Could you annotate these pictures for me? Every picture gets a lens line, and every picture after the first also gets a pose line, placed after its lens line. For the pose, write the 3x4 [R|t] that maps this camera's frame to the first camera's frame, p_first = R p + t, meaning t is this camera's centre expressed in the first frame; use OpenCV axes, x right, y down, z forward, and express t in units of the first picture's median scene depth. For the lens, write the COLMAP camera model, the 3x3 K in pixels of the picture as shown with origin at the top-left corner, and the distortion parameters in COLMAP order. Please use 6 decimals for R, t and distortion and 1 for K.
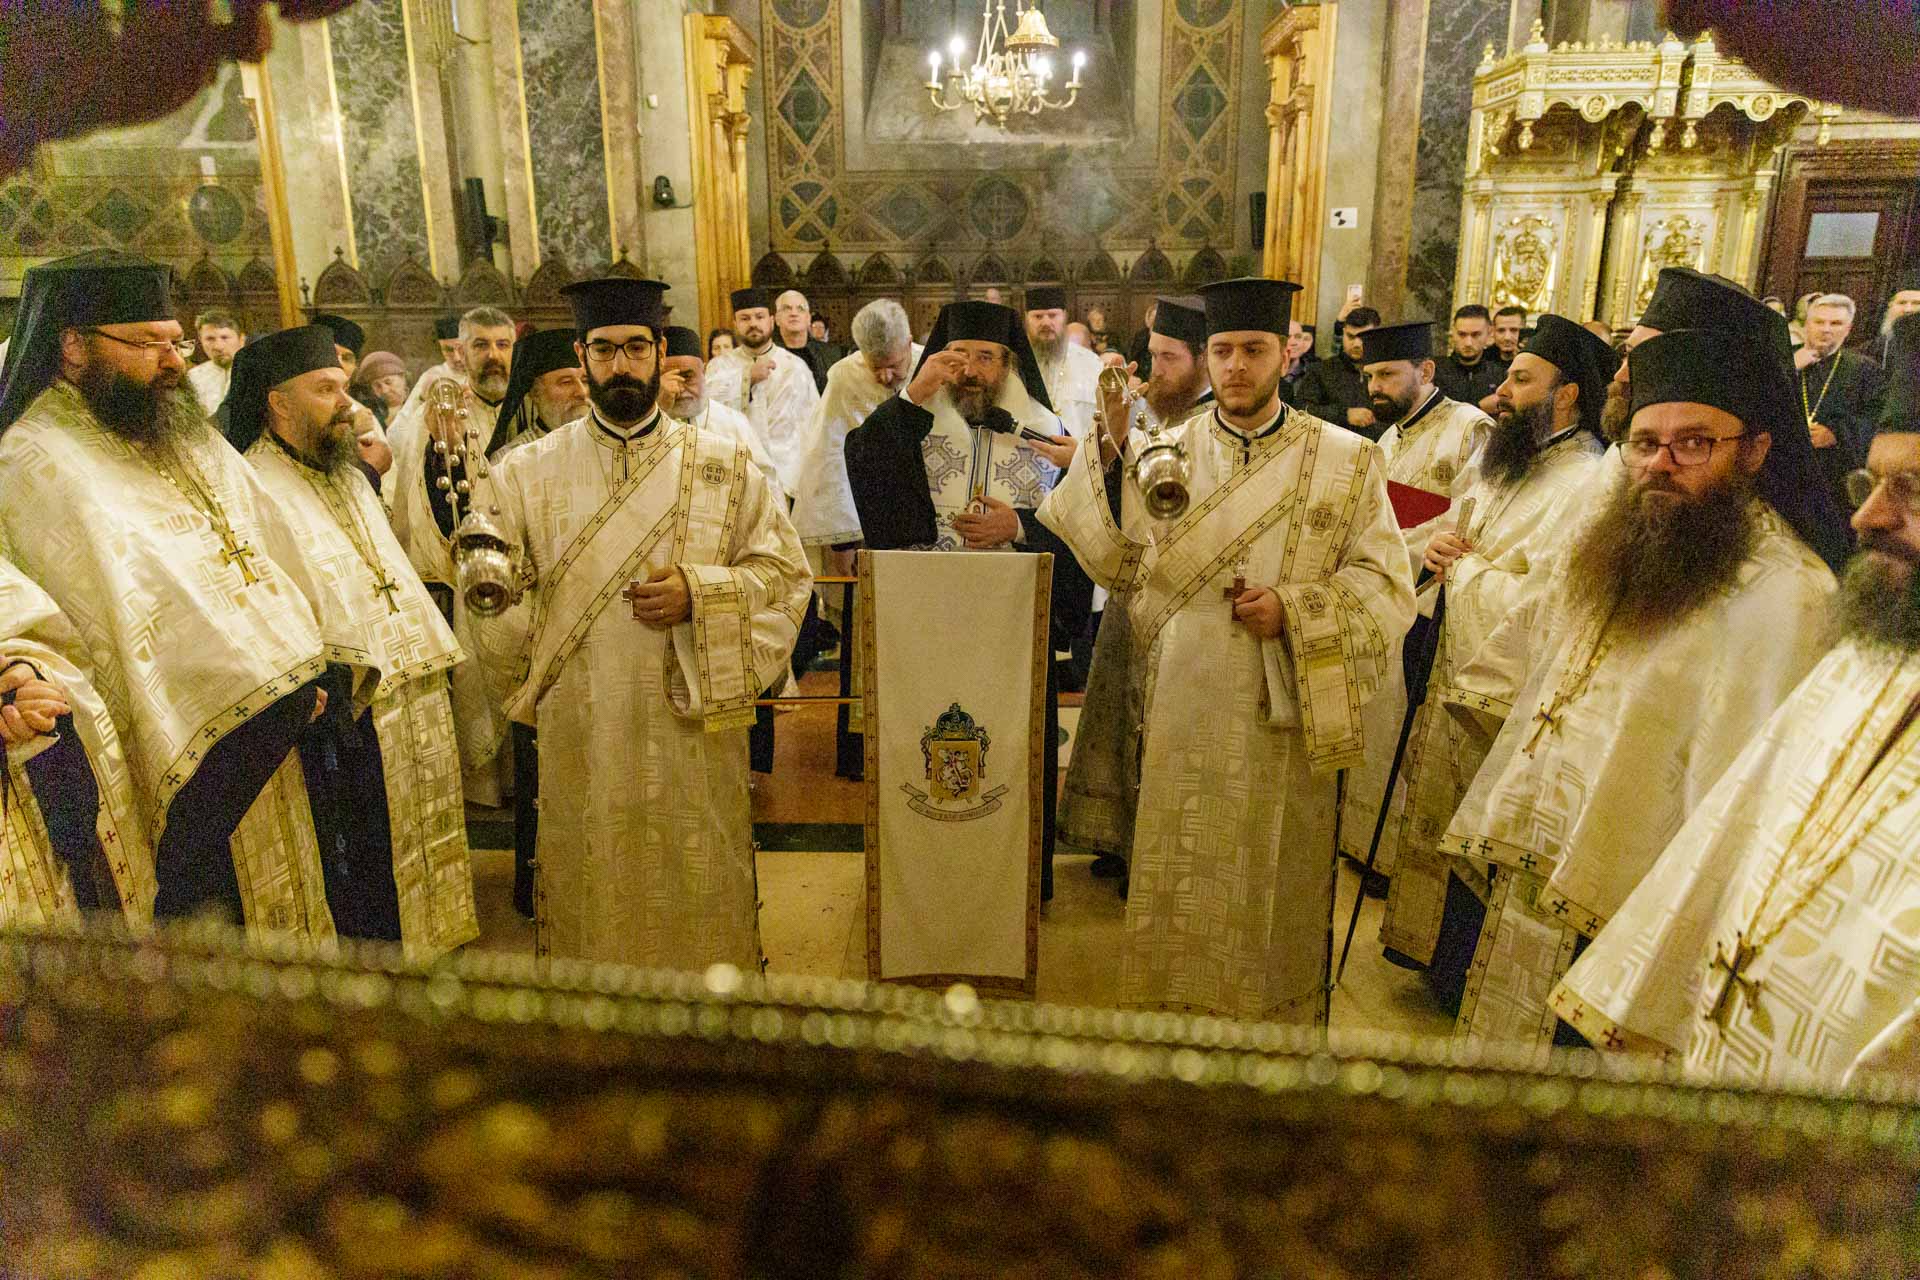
lens RADIAL K [[1304.6, 0, 962.7], [0, 1304.6, 640.4], [0, 0, 1]] dist [0.052403, -0.002511]
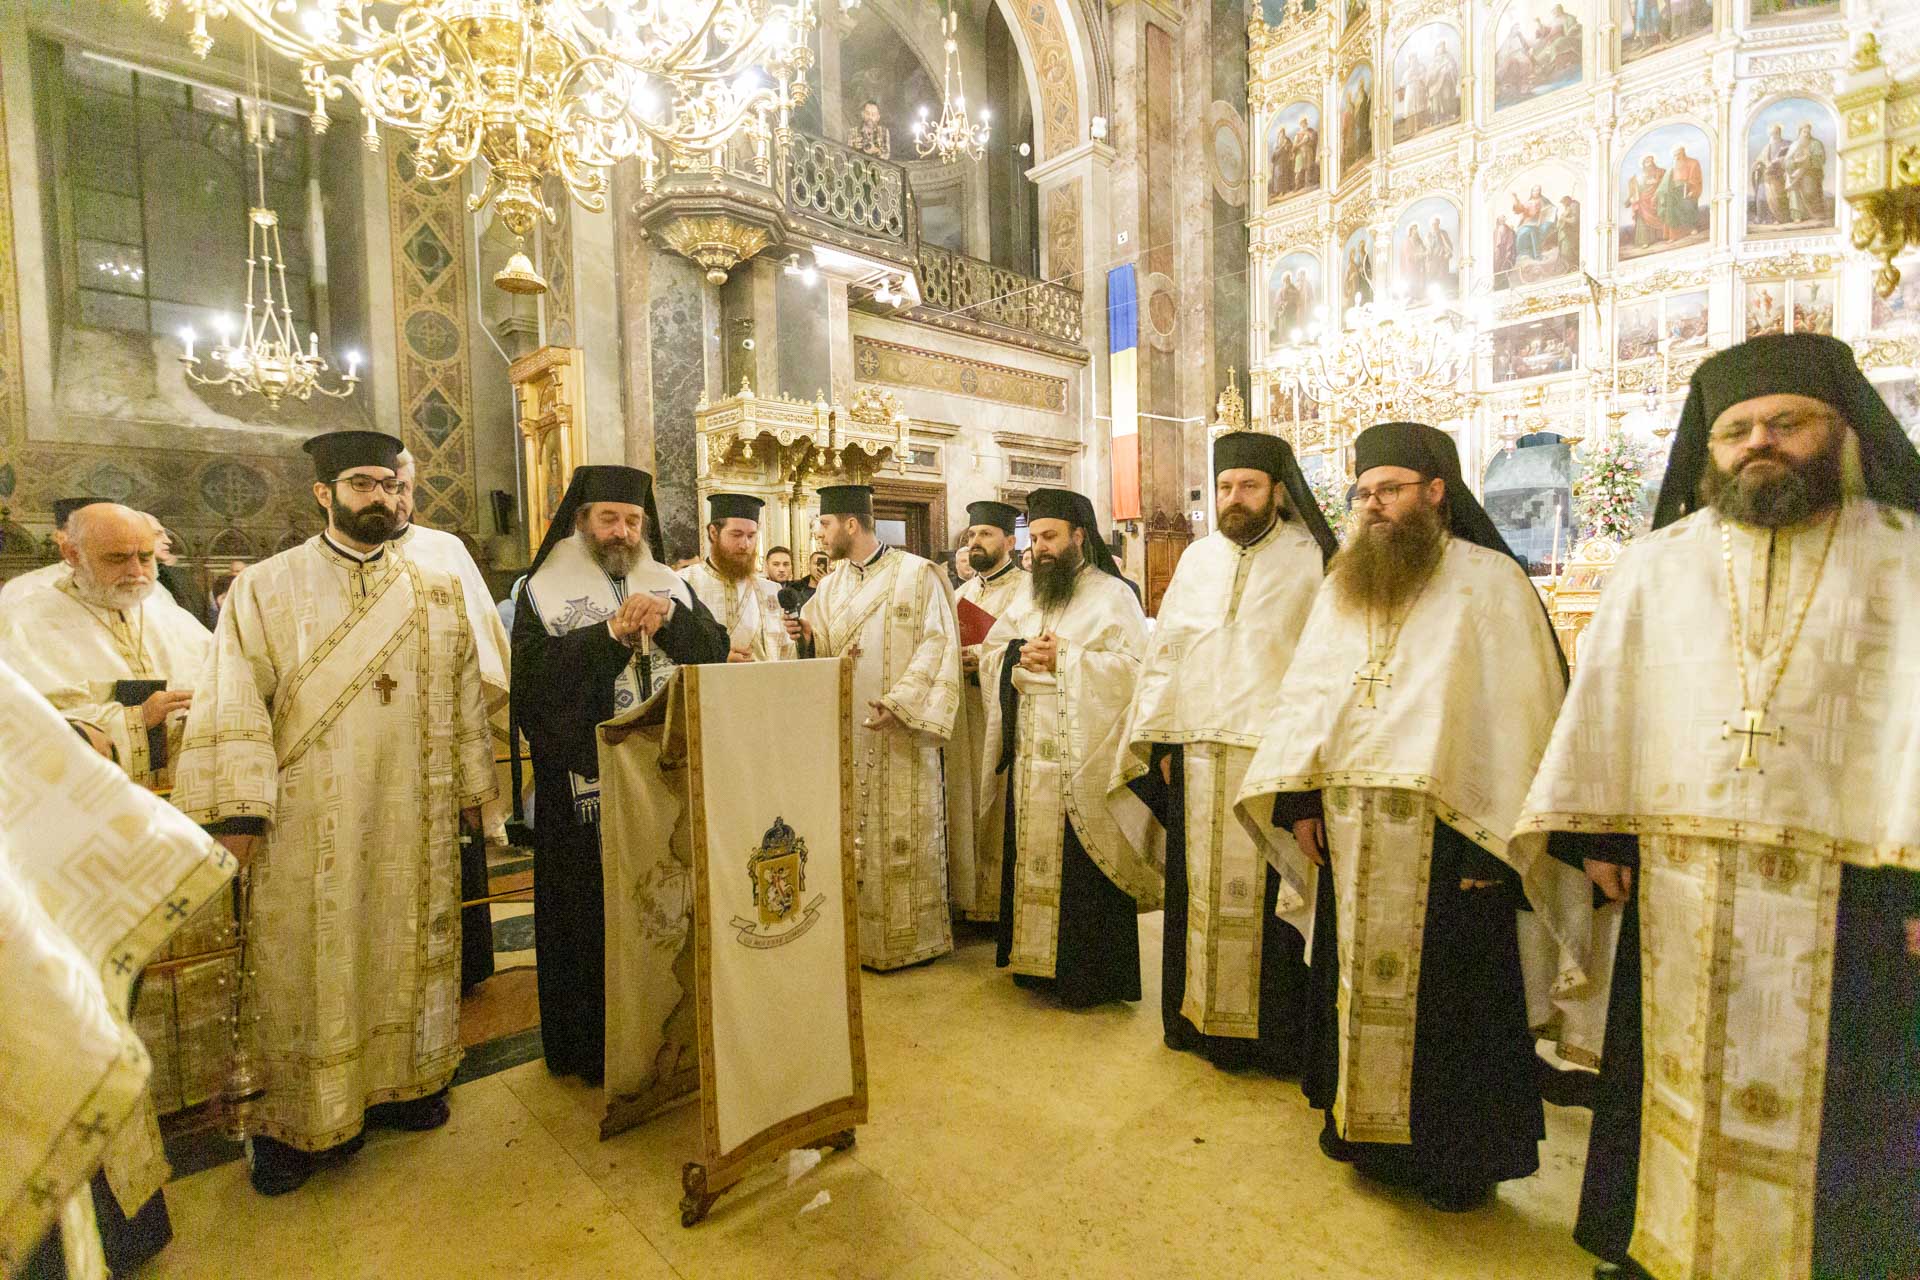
lens RADIAL K [[965.0, 0, 956.8], [0, 965.0, 640.8], [0, 0, 1]] dist [-0.001153, -0.000563]
pose [[0.684466, -0.045308, 0.727635, -0.180509], [0.216123, 0.965813, -0.143163, 0.022184], [-0.696274, 0.255249, 0.670858, 0.162304]]
